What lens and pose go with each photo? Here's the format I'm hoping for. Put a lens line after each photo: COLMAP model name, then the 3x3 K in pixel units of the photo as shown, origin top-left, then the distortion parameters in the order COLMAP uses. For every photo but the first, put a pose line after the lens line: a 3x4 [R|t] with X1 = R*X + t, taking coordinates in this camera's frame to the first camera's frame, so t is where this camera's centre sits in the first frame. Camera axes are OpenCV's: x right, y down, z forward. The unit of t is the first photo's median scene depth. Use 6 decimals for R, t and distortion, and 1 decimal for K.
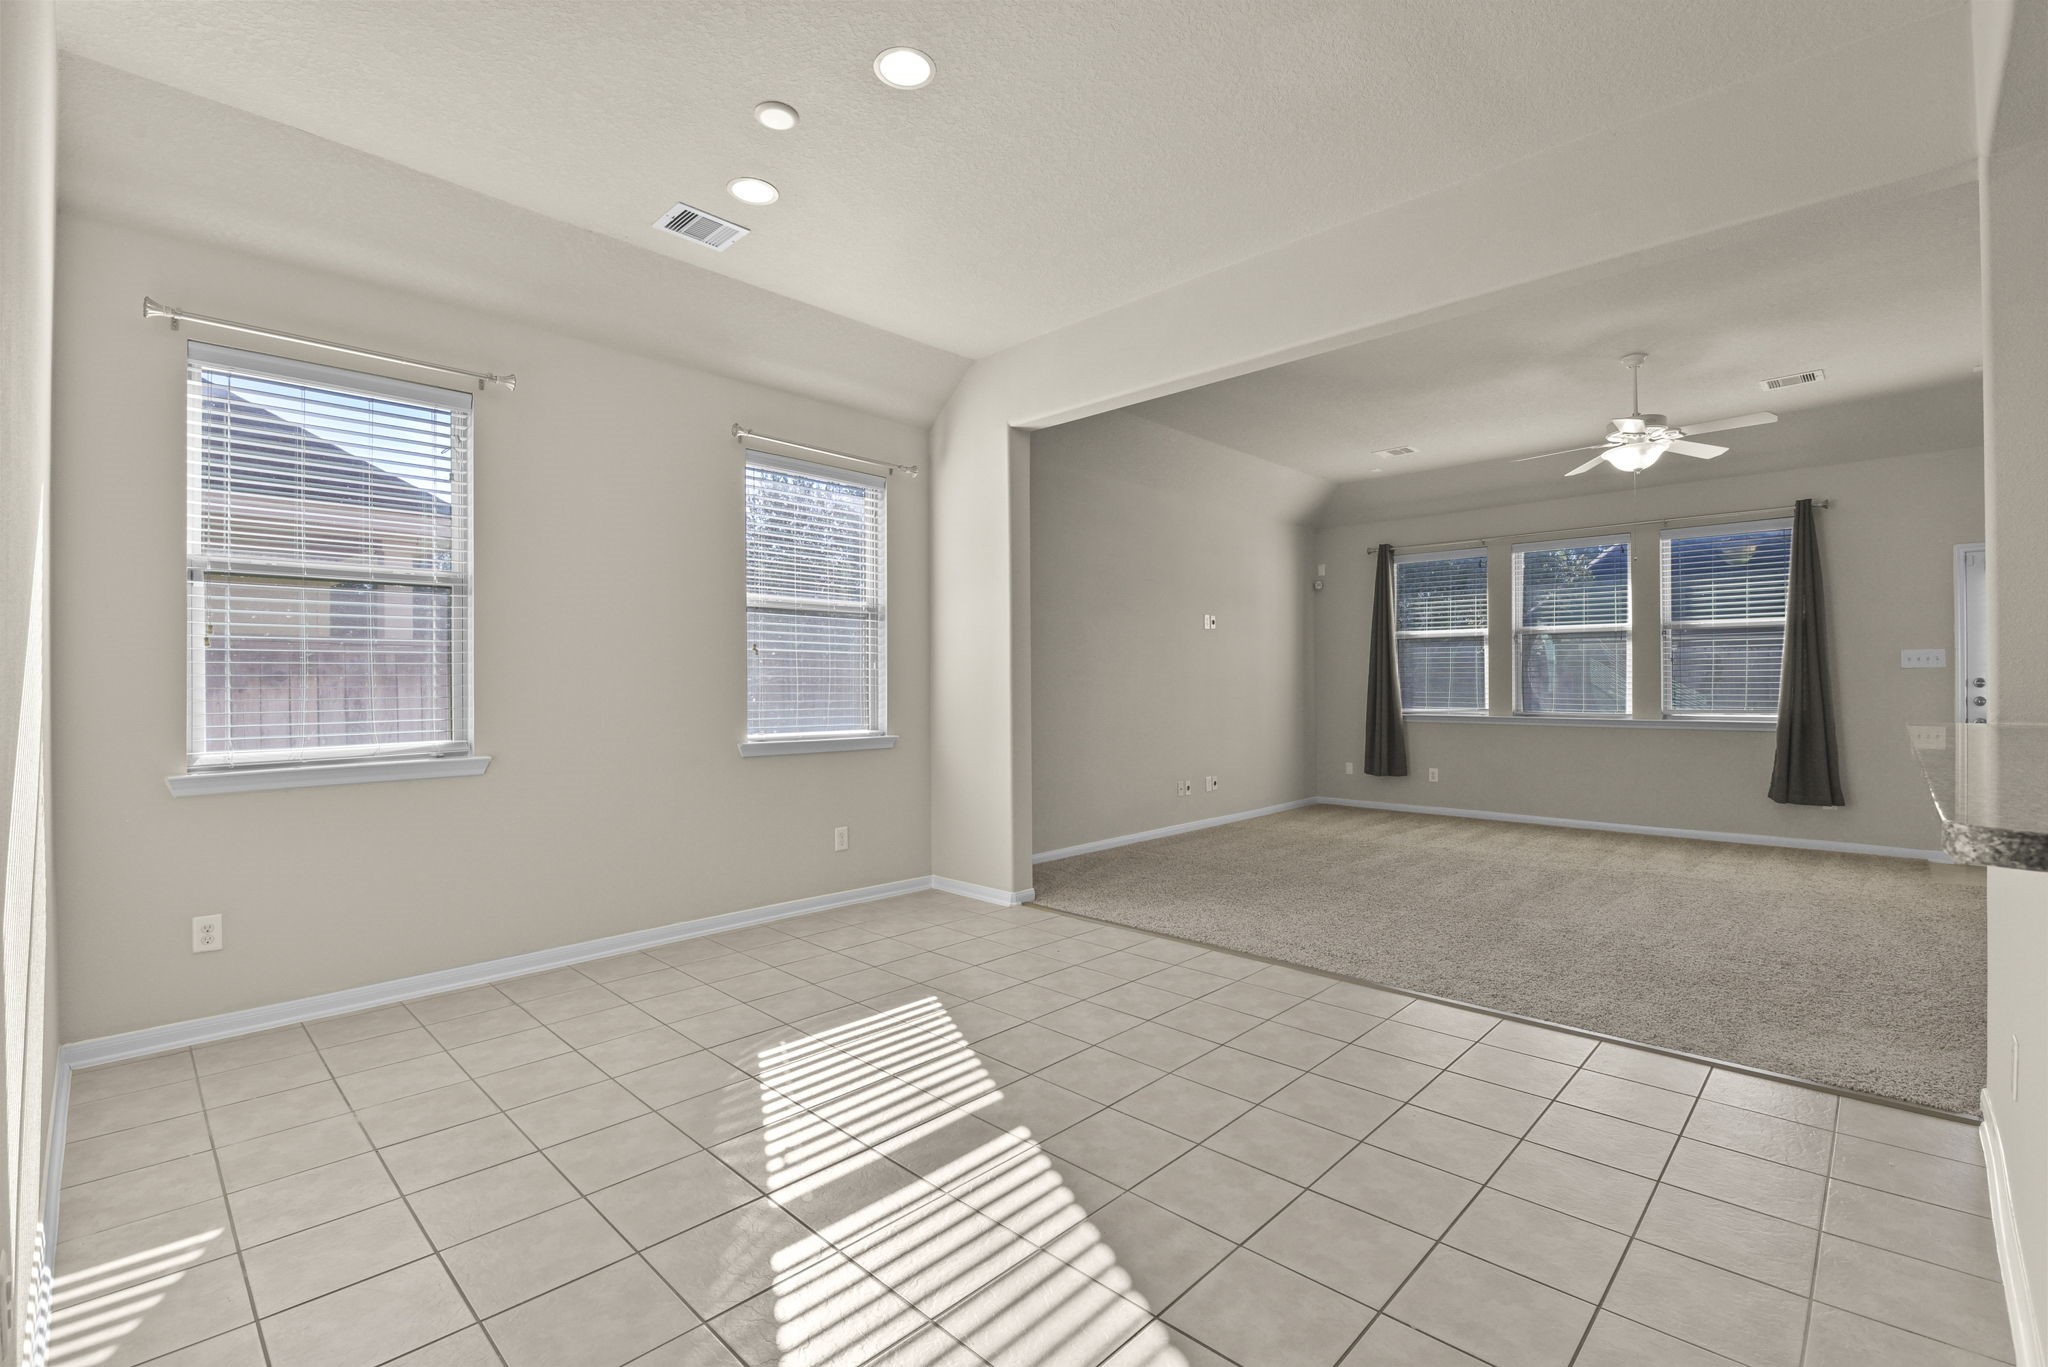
lens RADIAL K [[906.2, 0, 1012.7], [0, 906.2, 676.0], [0, 0, 1]] dist [-0.001565, -0.000256]
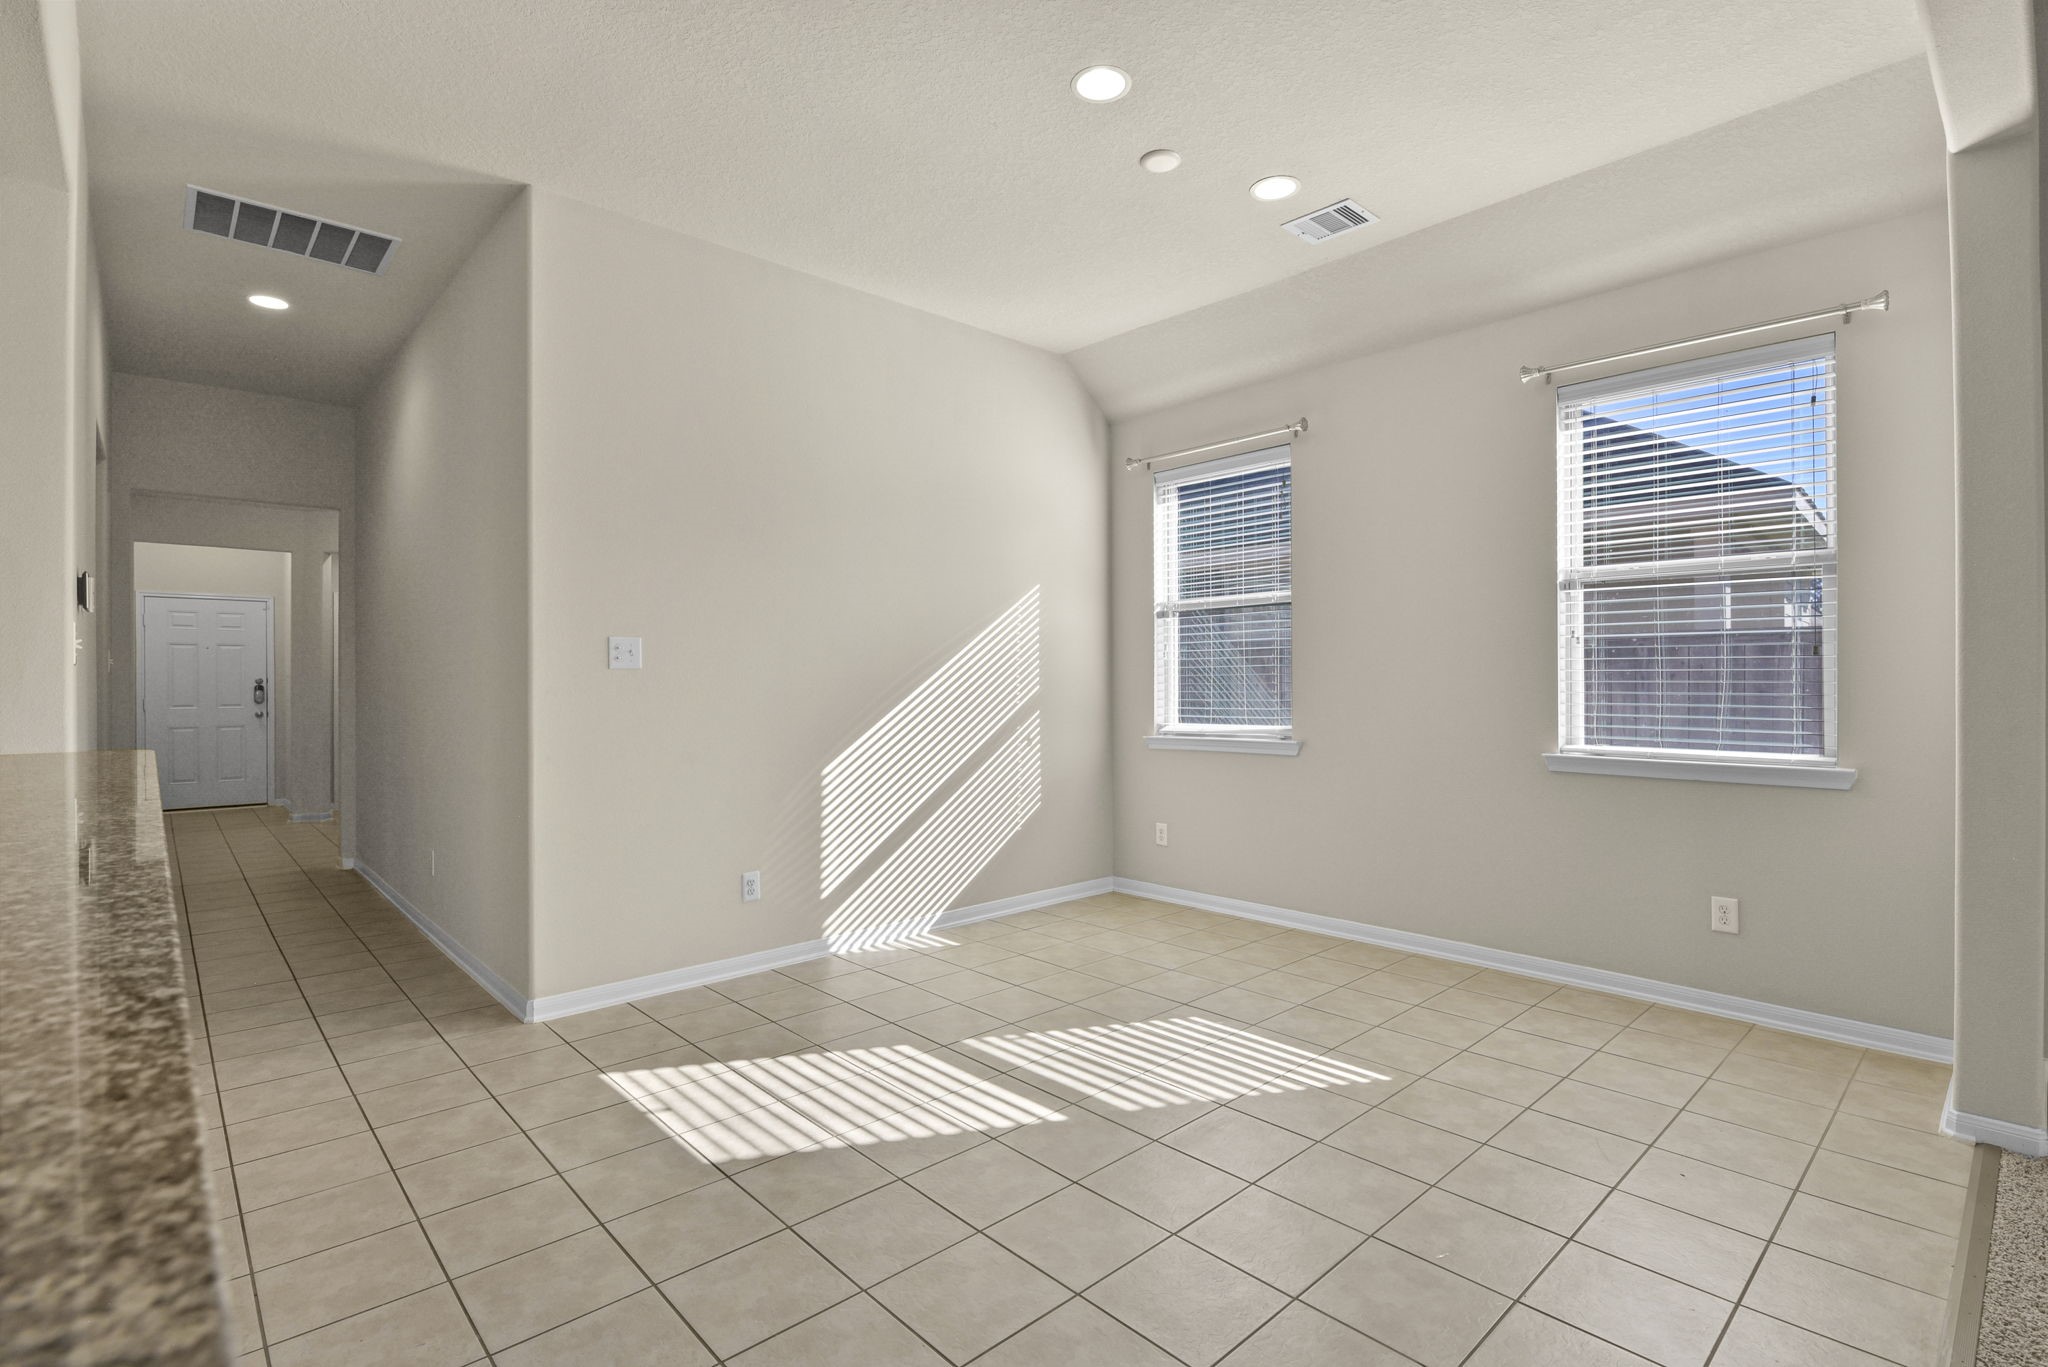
lens RADIAL K [[1000.8, 0, 1026.8], [0, 1000.8, 688.1], [0, 0, 1]] dist [-0.002160, -0.000761]
pose [[-0.046503, 0.024266, -0.998623, 0.727474], [0.007083, 0.999688, 0.023962, -0.025741], [0.998893, -0.005959, -0.046661, 0.618091]]
